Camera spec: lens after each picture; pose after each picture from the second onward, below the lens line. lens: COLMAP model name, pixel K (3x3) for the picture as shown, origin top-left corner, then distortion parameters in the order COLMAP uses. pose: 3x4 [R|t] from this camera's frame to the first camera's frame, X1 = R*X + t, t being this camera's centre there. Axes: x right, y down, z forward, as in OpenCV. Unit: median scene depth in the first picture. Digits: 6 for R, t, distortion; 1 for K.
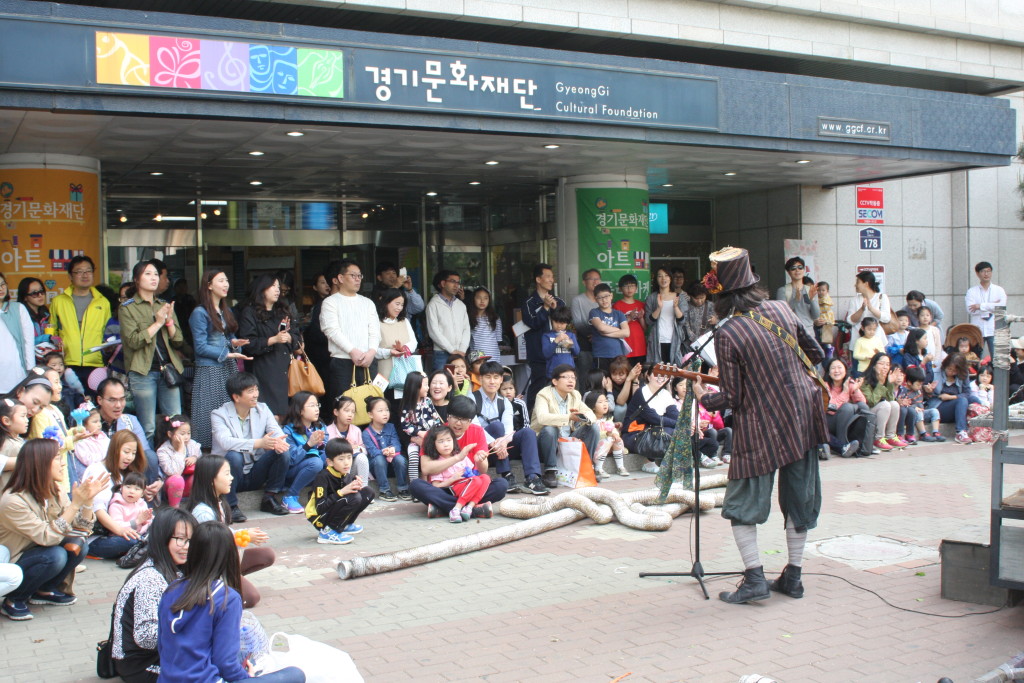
lens RADIAL K [[1177.5, 0, 511.6], [0, 1177.5, 341.3], [0, 0, 1]] dist [-0.028442, 0.000000]
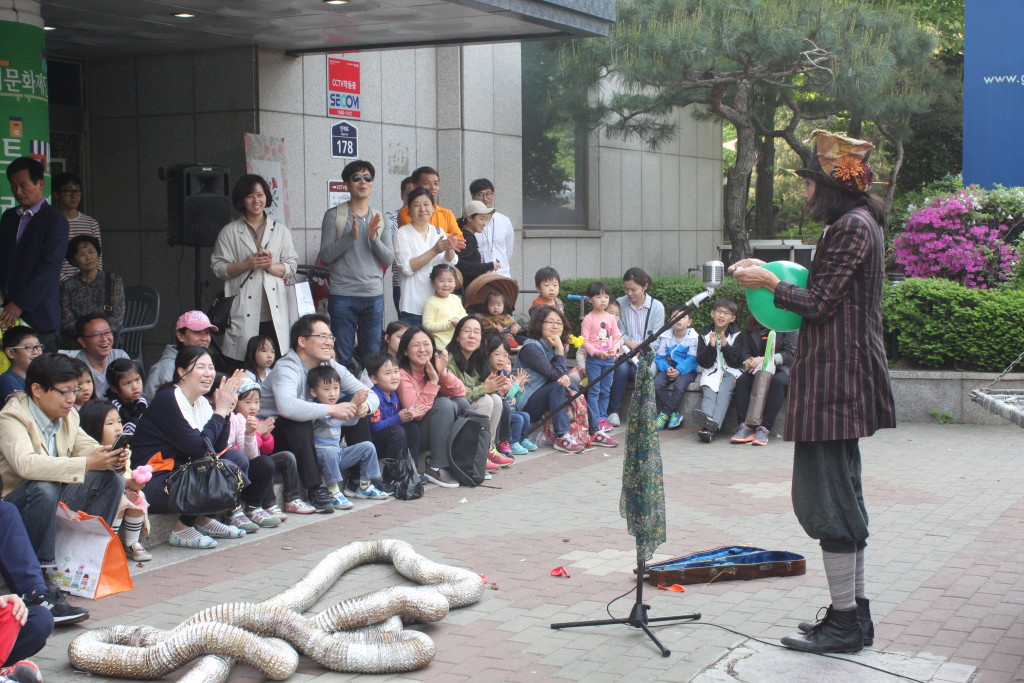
lens RADIAL K [[1602.7, 0, 512.0], [0, 1602.7, 341.6], [0, 0, 1]] dist [0.033166, 0.000000]
pose [[0.828569, -0.024642, 0.559344, -0.133979], [0.008600, 0.999473, 0.031292, -0.003419], [-0.559821, -0.021117, 0.828345, 0.247471]]
